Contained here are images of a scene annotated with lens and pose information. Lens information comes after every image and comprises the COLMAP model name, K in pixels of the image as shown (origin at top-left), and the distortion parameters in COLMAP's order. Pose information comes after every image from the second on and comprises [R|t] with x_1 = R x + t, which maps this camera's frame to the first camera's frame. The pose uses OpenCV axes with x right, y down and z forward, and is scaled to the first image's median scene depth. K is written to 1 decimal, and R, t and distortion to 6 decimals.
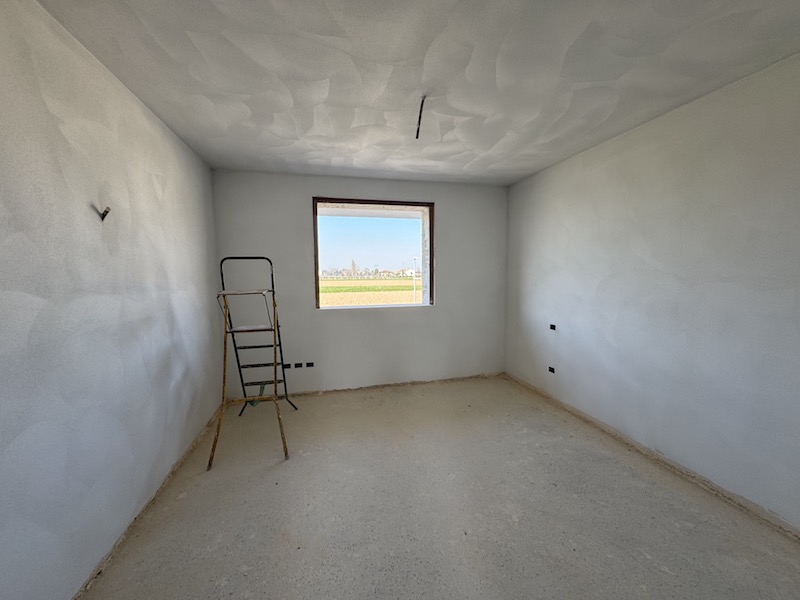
lens RADIAL K [[316.8, 0, 400.6], [0, 316.8, 302.0], [0, 0, 1]] dist [-0.000992, -0.000209]
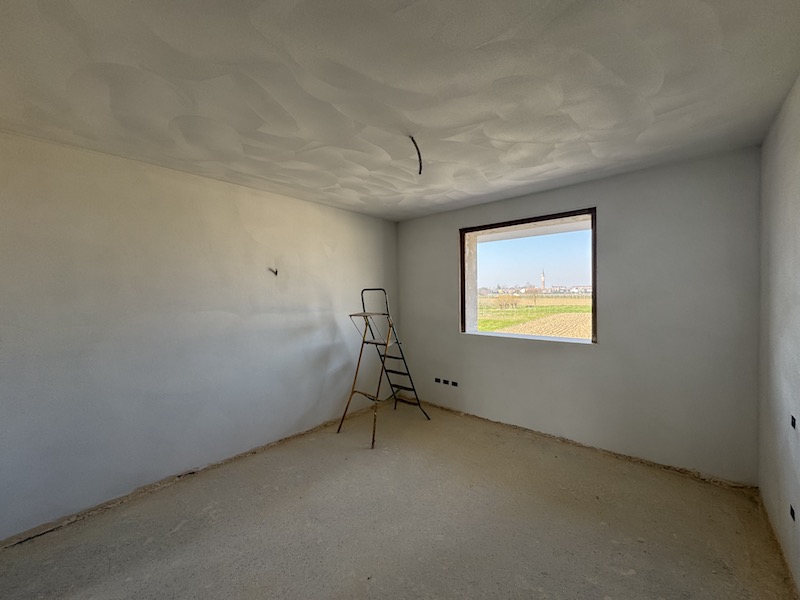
lens RADIAL K [[316.8, 0, 400.6], [0, 316.8, 302.0], [0, 0, 1]] dist [-0.000992, -0.000209]
pose [[0.573016, 0.021402, -0.819264, 0.541487], [-0.066974, 0.997538, -0.020784, -0.049831], [0.816803, 0.066779, 0.573039, 0.246237]]
